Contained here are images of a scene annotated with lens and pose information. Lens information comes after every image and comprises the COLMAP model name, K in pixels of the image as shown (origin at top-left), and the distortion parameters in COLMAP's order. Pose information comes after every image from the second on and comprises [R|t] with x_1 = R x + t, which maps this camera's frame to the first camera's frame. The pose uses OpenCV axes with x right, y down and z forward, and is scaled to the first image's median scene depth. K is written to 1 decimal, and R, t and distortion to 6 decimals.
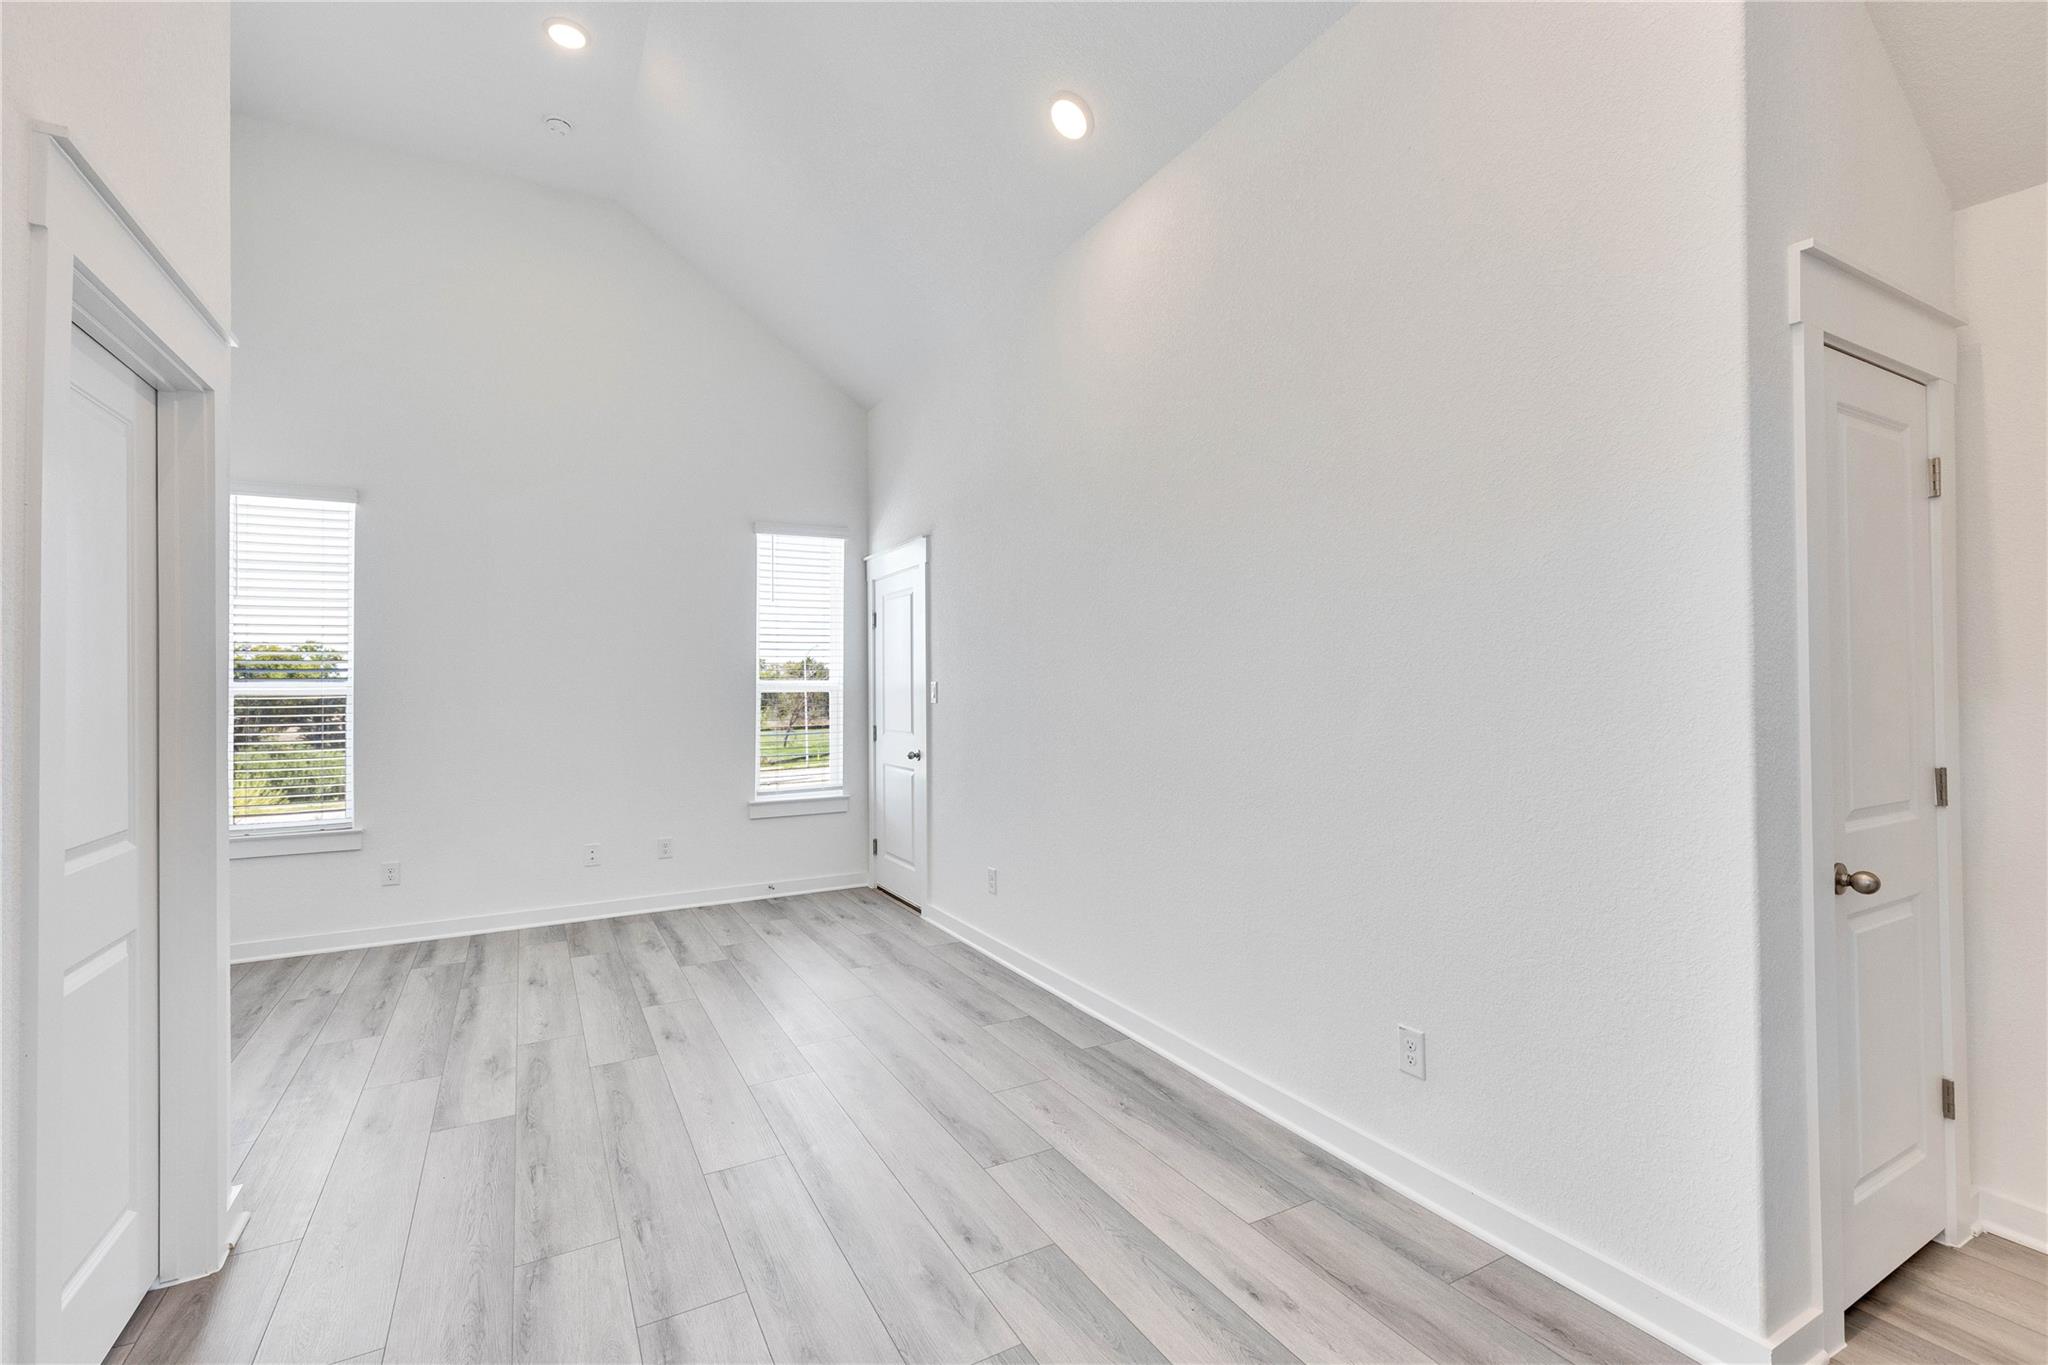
lens RADIAL K [[911.5, 0, 1031.2], [0, 911.5, 685.5], [0, 0, 1]] dist [-0.003336, 0.000011]
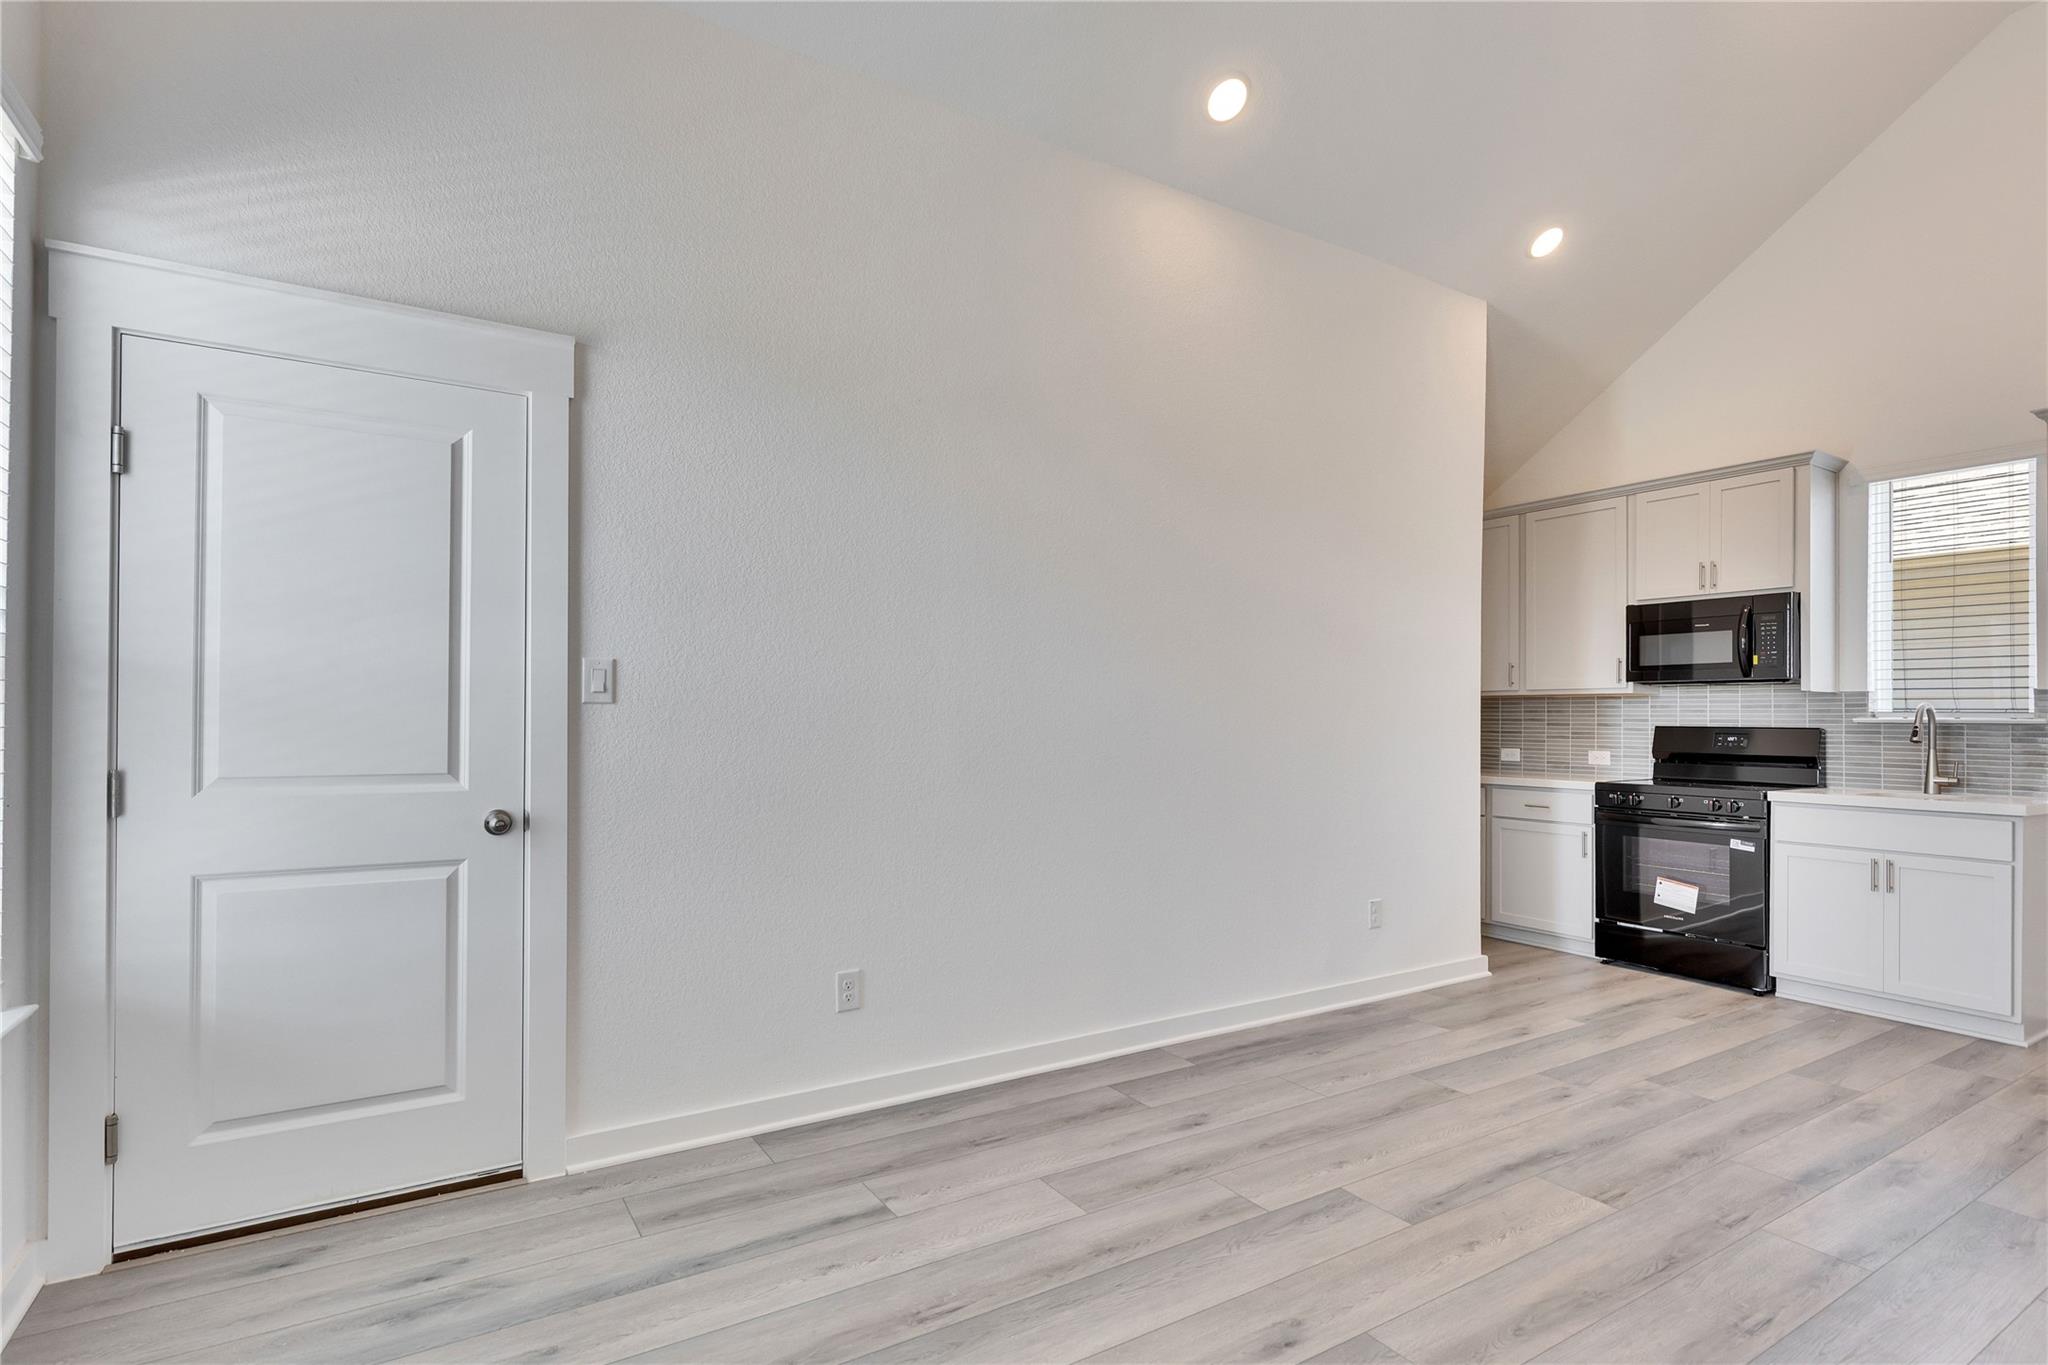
lens RADIAL K [[1020.6, 0, 1039.7], [0, 1020.6, 719.5], [0, 0, 1]] dist [-0.000586, -0.000259]
pose [[-0.060359, 0.001976, 0.998175, -1.299892], [-0.009534, 0.999951, -0.002556, 0.050893], [-0.998131, -0.009670, -0.060337, 1.589425]]
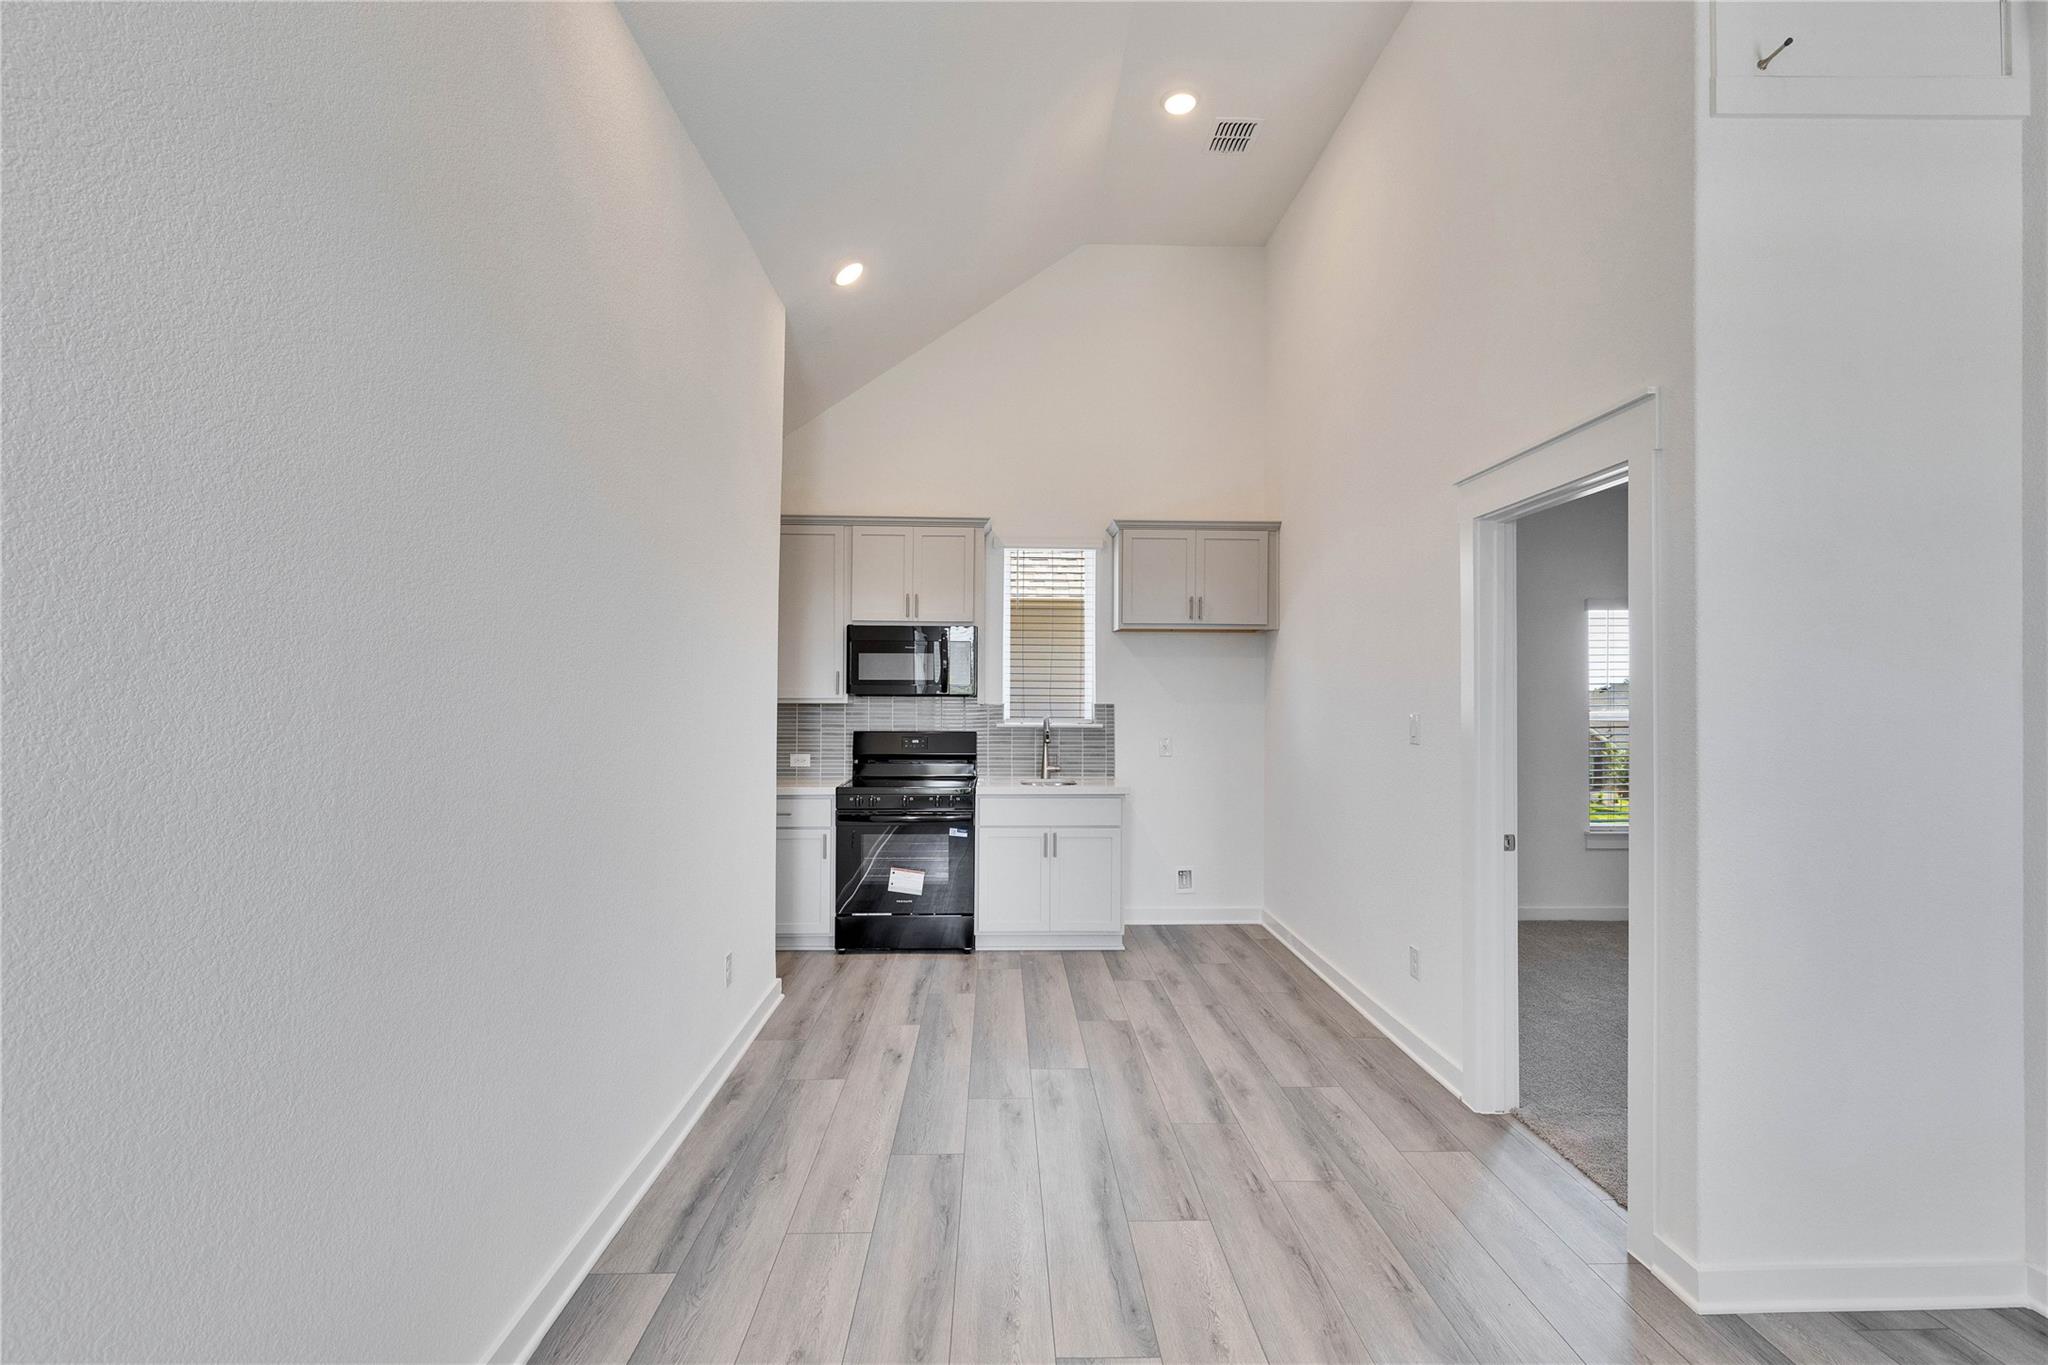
lens RADIAL K [[911.5, 0, 1025.1], [0, 911.5, 682.3], [0, 0, 1]] dist [-0.003336, 0.000011]
pose [[-0.888335, 0.008200, 0.459123, -0.616073], [-0.001522, 0.999783, -0.020799, -0.023844], [-0.459194, -0.019175, -0.888129, 1.908447]]
